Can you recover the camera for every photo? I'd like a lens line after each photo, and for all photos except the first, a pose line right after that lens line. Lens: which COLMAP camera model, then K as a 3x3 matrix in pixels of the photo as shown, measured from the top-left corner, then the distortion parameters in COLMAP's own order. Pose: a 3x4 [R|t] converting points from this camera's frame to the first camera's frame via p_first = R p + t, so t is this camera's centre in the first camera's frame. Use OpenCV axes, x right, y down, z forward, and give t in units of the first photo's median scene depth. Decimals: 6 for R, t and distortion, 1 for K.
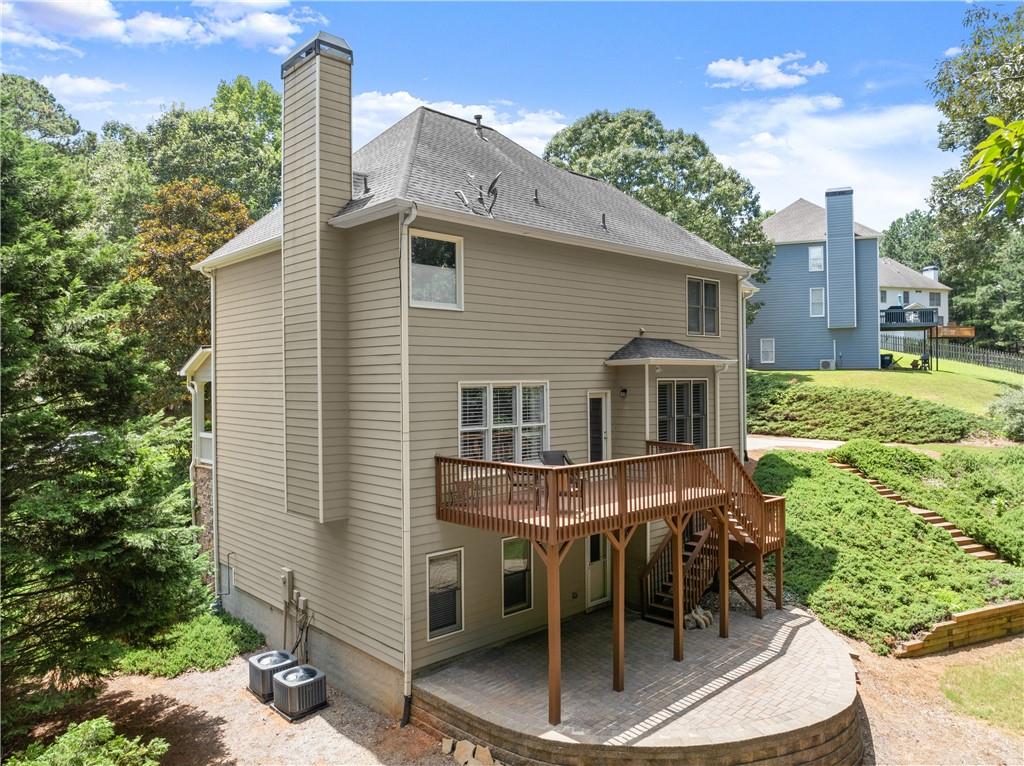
lens RADIAL K [[714.9, 0, 512.0], [0, 714.9, 383.0], [0, 0, 1]] dist [-0.033806, -0.002566]
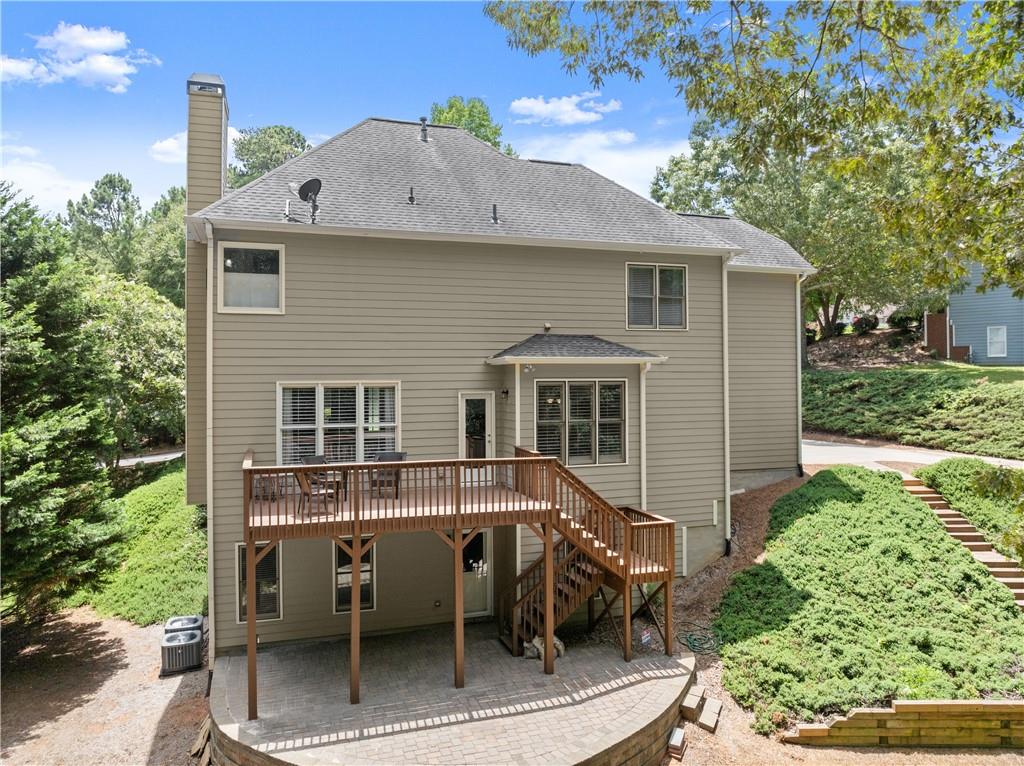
lens RADIAL K [[720.6, 0, 511.8], [0, 720.6, 367.3], [0, 0, 1]] dist [-0.039987, 0.008457]
pose [[0.909664, -0.001654, -0.415342, 0.578167], [-0.004388, 0.999898, -0.013591, -0.008748], [0.415322, 0.014186, 0.909564, 0.154194]]
